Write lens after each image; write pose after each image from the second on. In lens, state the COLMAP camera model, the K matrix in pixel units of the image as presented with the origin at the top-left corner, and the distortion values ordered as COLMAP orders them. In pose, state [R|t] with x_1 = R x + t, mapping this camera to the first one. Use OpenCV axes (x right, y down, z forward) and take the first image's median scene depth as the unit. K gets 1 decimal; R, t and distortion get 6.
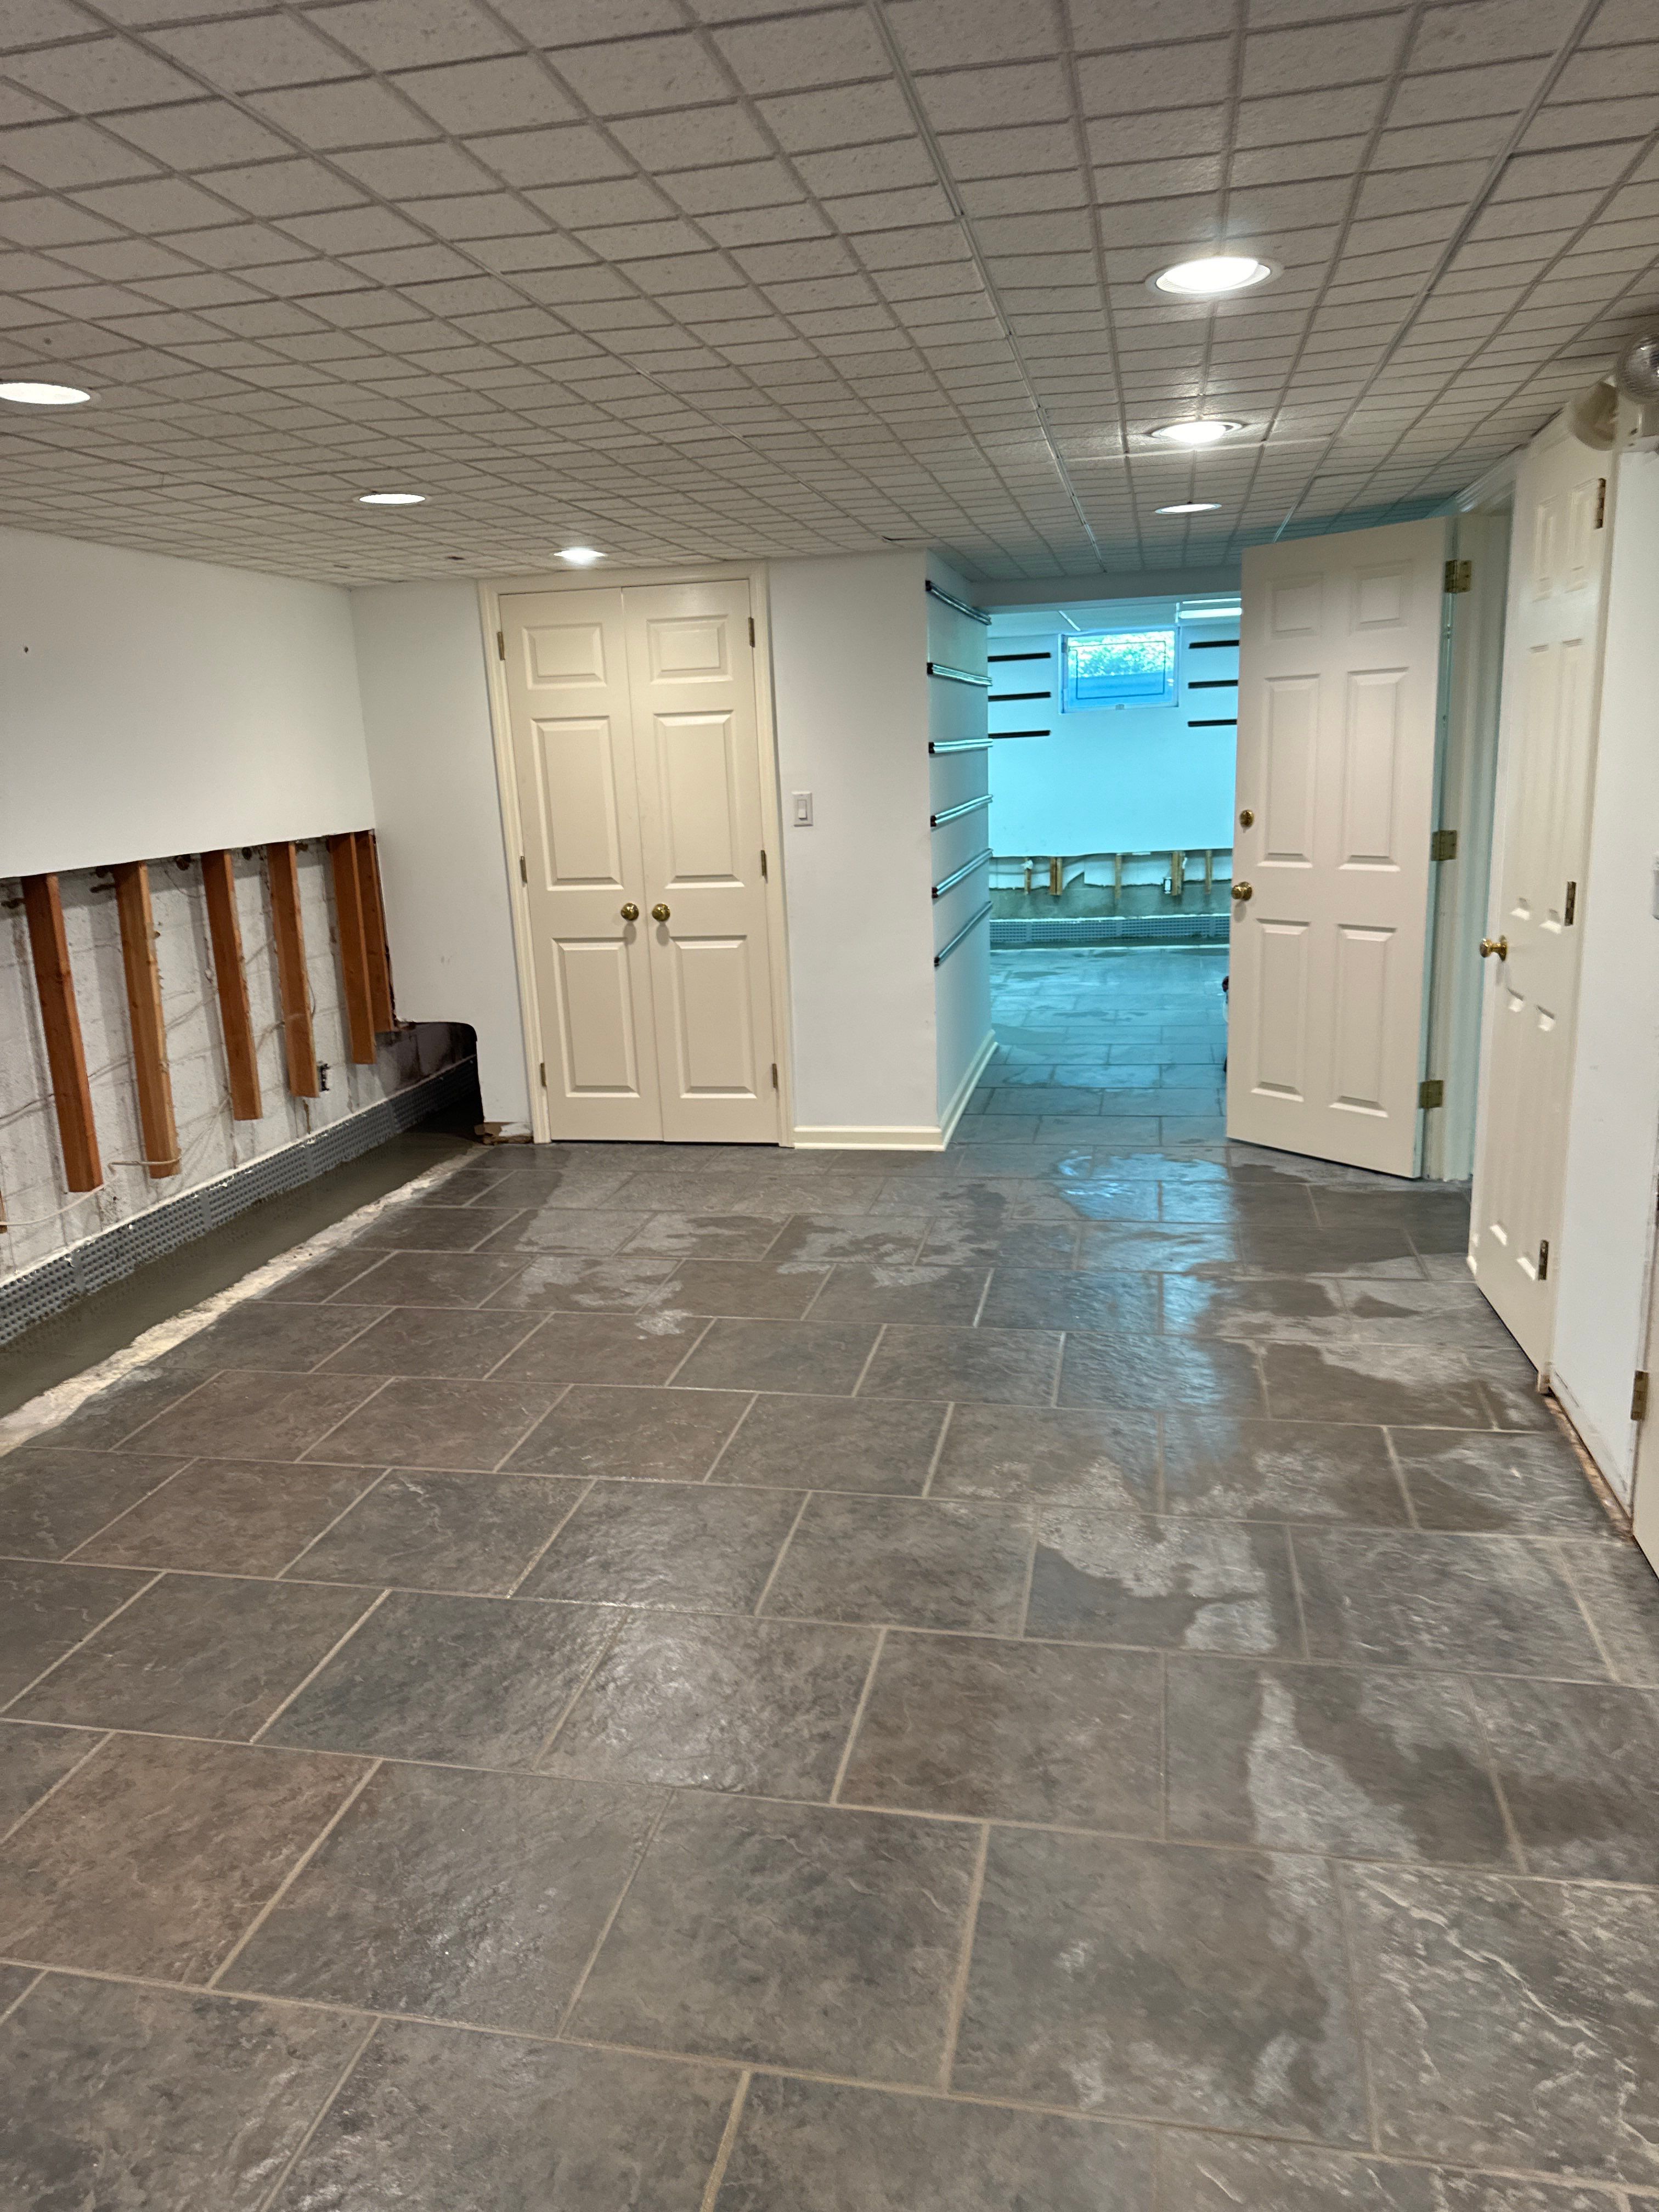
lens RADIAL K [[1600.3, 0, 838.7], [0, 1600.3, 1124.0], [0, 0, 1]] dist [0.073337, -0.086585]
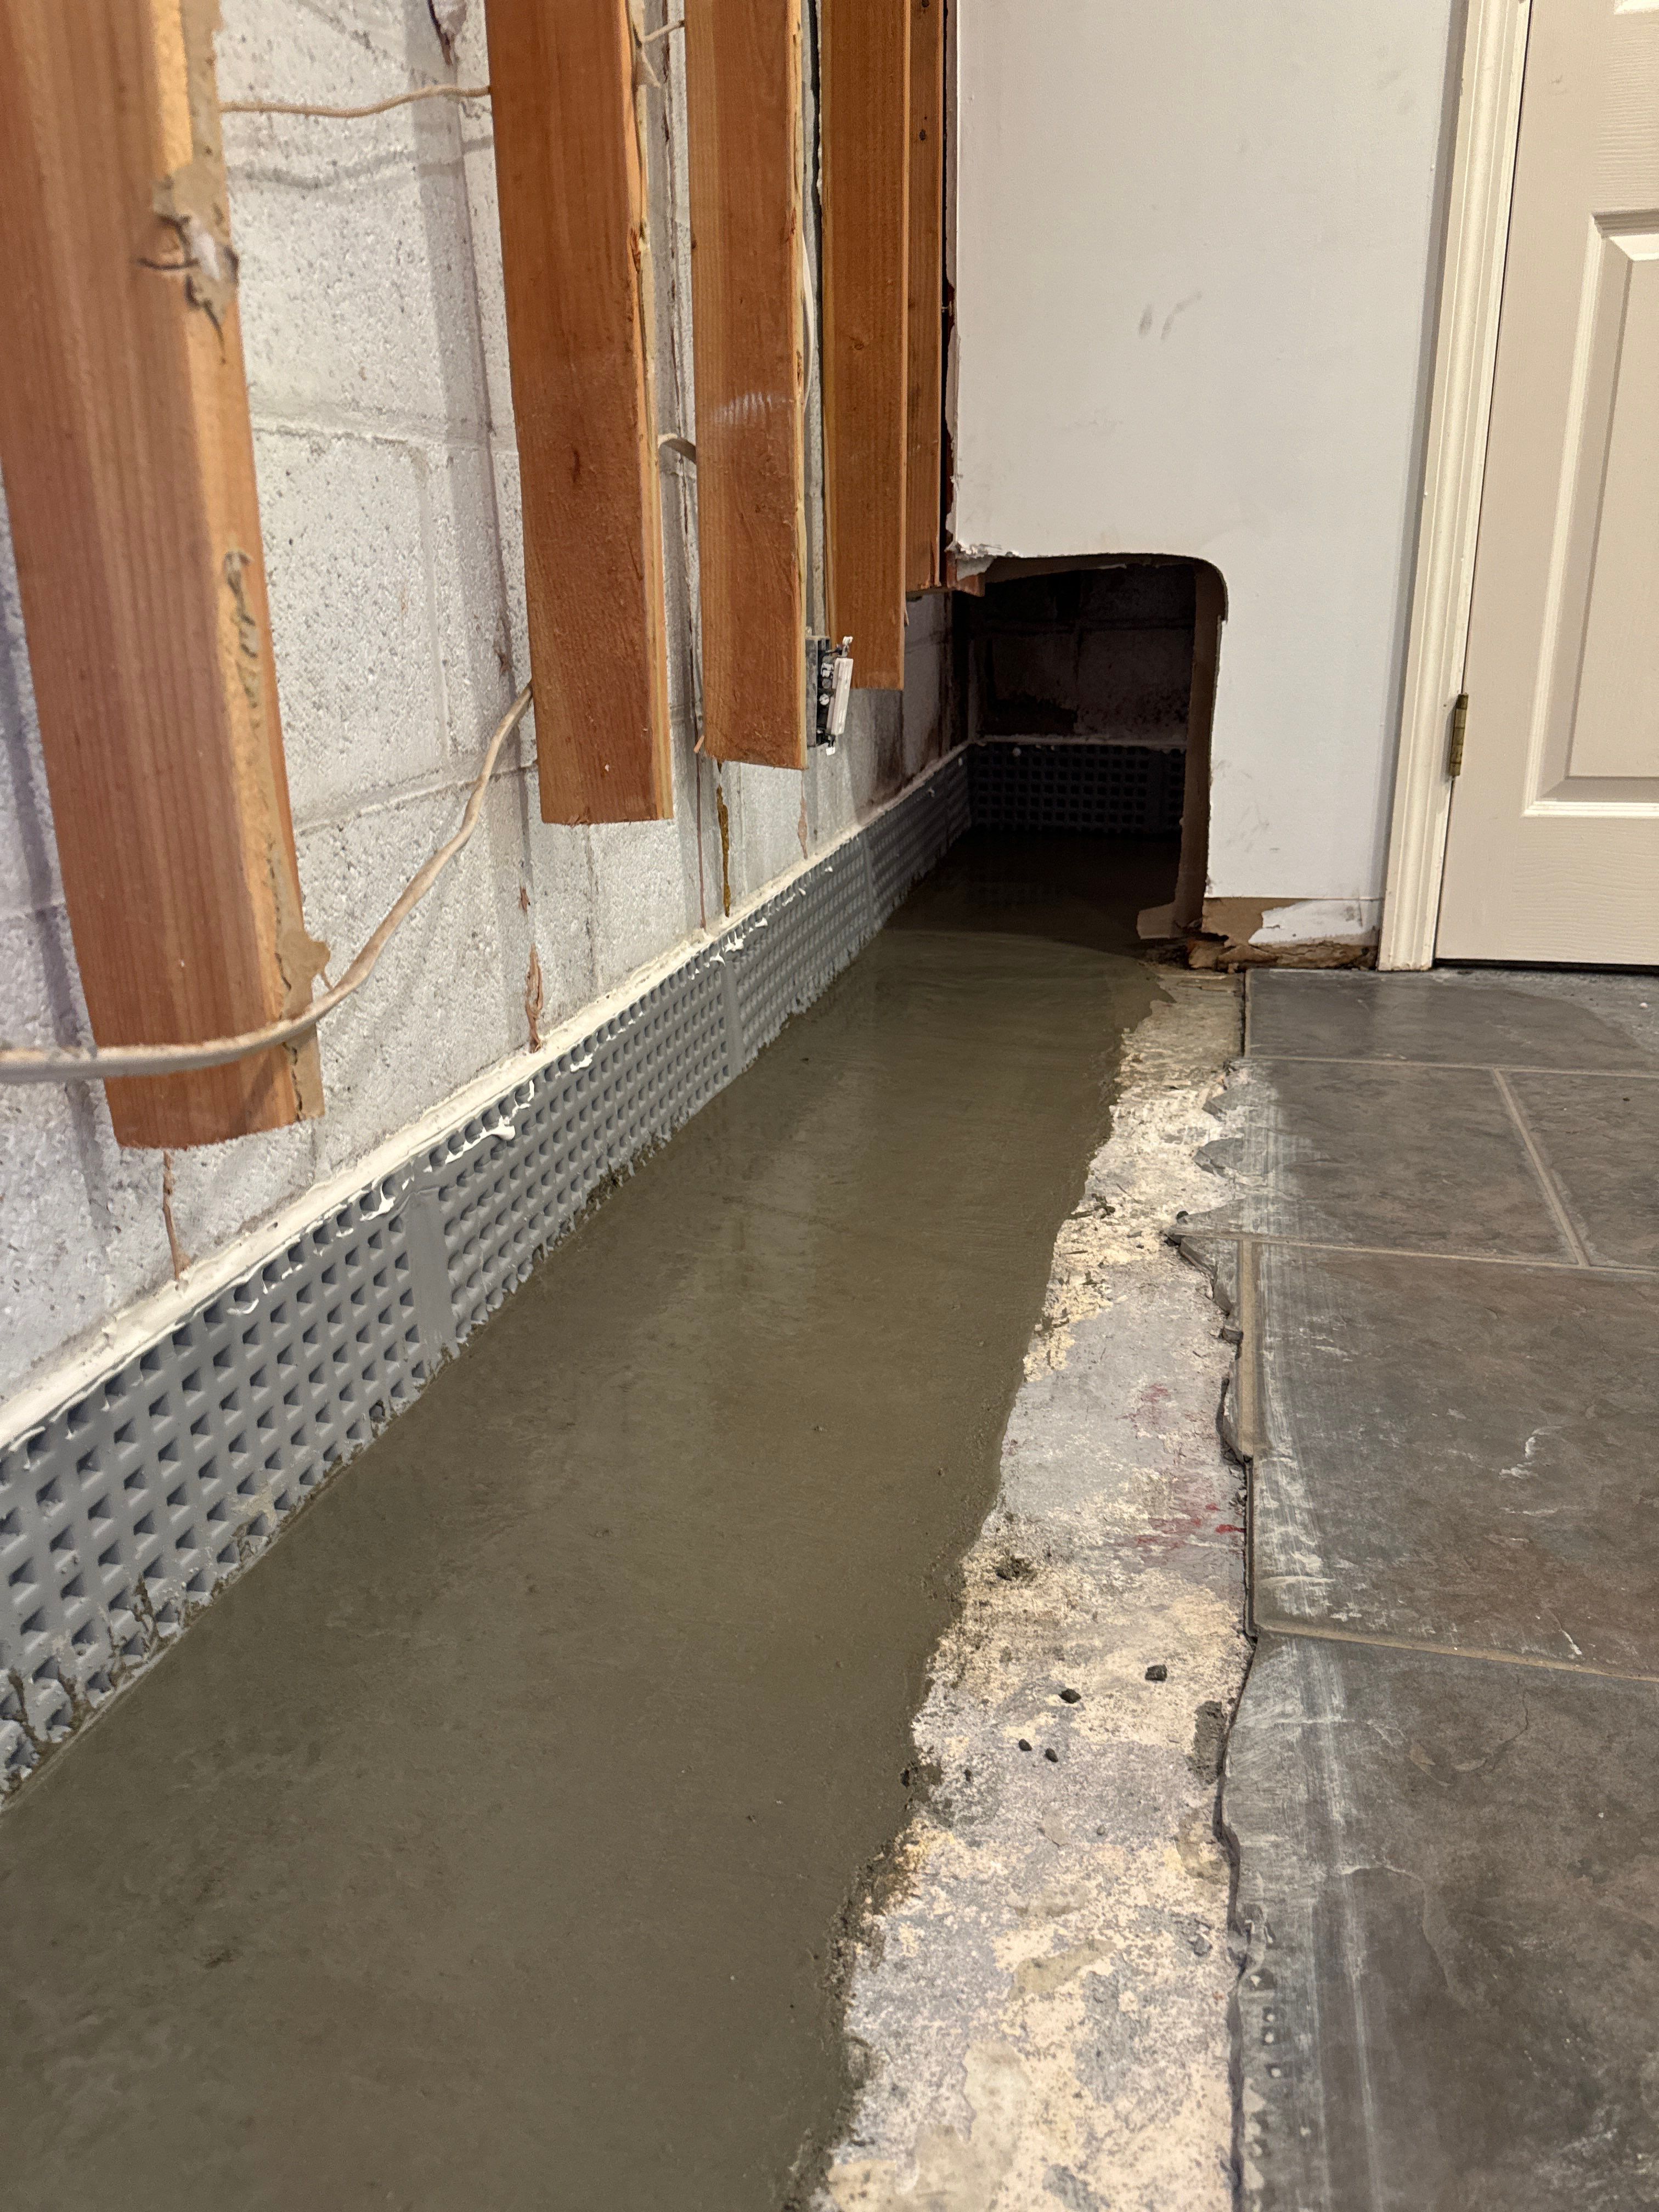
lens RADIAL K [[1600.3, 0, 820.6], [0, 1600.3, 1106.4], [0, 0, 1]] dist [0.073337, -0.086585]
pose [[0.998558, 0.031883, -0.043185, -0.323247], [-0.027607, 0.994976, 0.096231, 0.013136], [0.046036, -0.094900, 0.994422, 0.778771]]
